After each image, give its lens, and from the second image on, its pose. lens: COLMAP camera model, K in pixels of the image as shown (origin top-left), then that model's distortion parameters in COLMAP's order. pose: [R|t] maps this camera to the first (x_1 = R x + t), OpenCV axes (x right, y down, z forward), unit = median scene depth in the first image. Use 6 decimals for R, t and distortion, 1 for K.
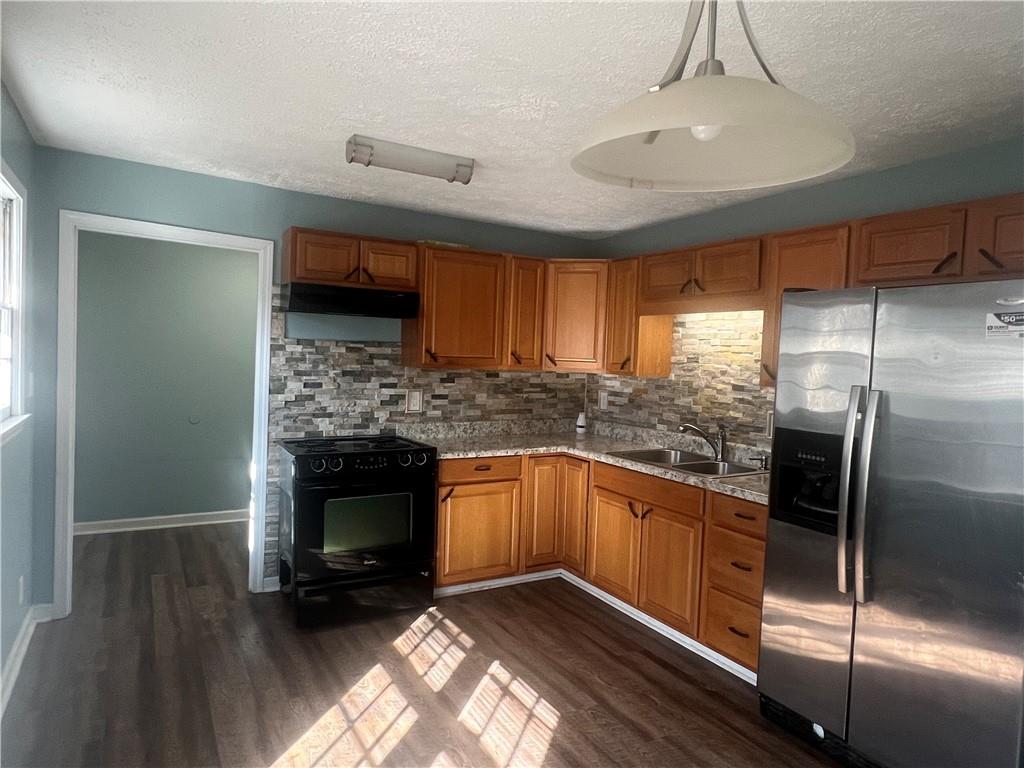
lens RADIAL K [[642.3, 0, 510.9], [0, 642.3, 382.3], [0, 0, 1]] dist [0.007725, -0.006500]
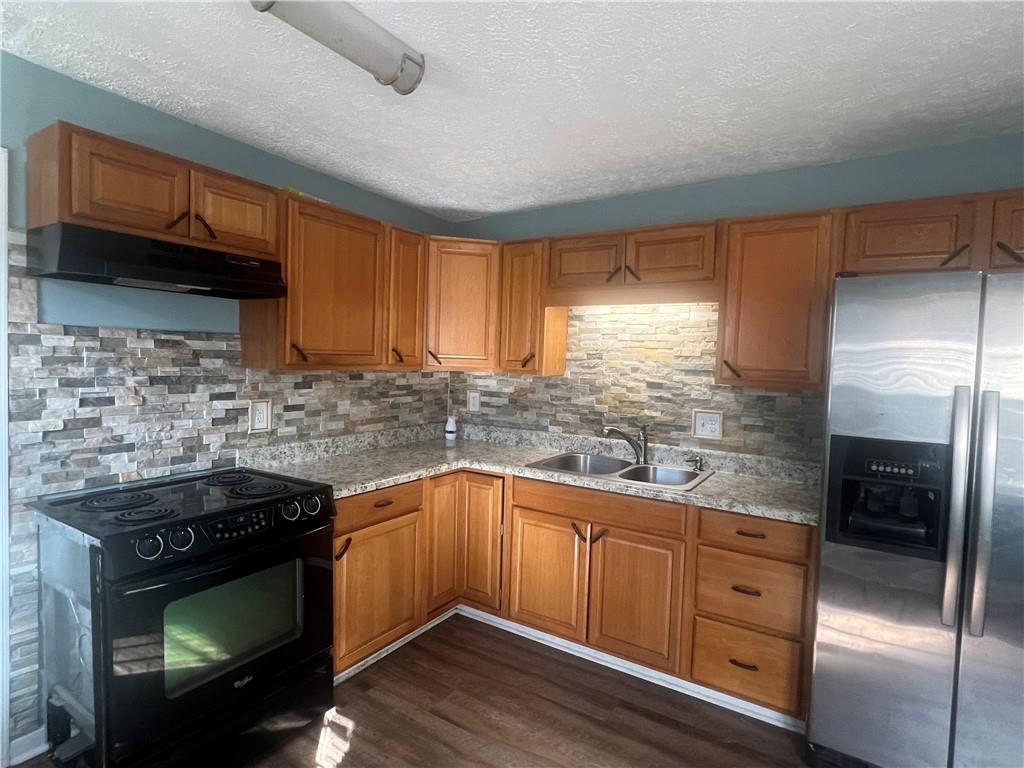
lens RADIAL K [[545.9, 0, 508.4], [0, 545.9, 386.1], [0, 0, 1]] dist [0.010603, -0.006548]
pose [[0.890197, -0.031601, 0.454479, -0.202493], [0.021651, 0.999399, 0.027082, -0.016381], [-0.455061, -0.014269, 0.890346, 0.370283]]
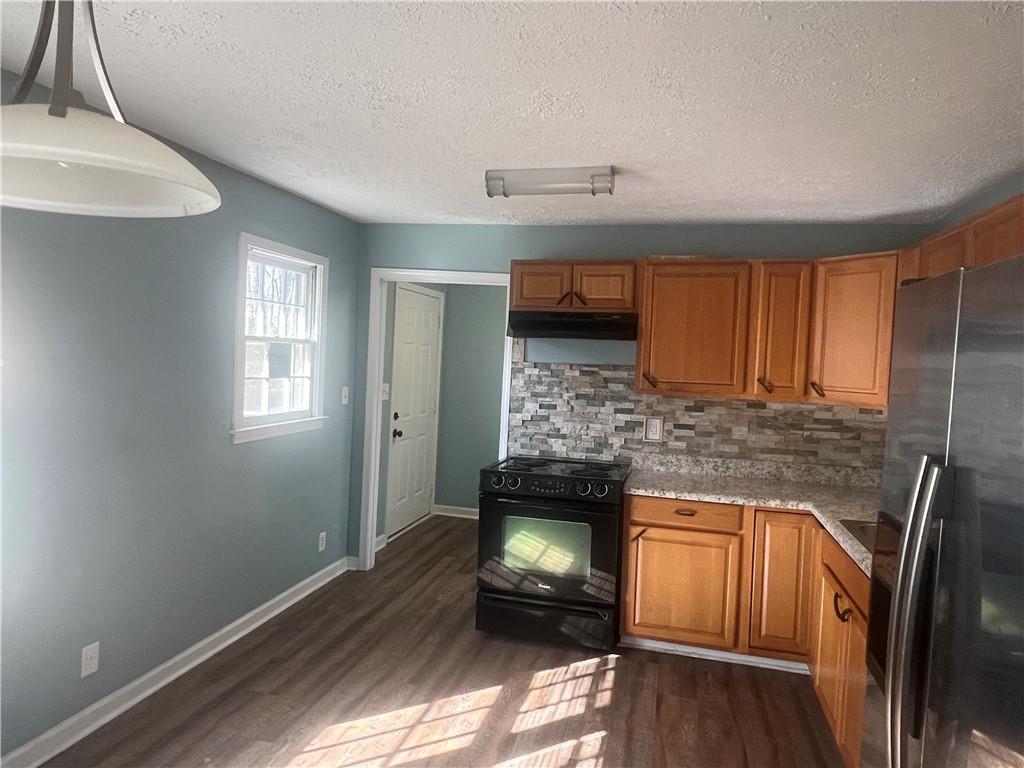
lens RADIAL K [[642.3, 0, 503.9], [0, 642.3, 379.8], [0, 0, 1]] dist [0.007725, -0.006500]
pose [[0.701423, 0.018680, -0.712501, 0.400338], [-0.044729, 0.998840, -0.017847, -0.017819], [0.711341, 0.044388, 0.701444, 0.218155]]
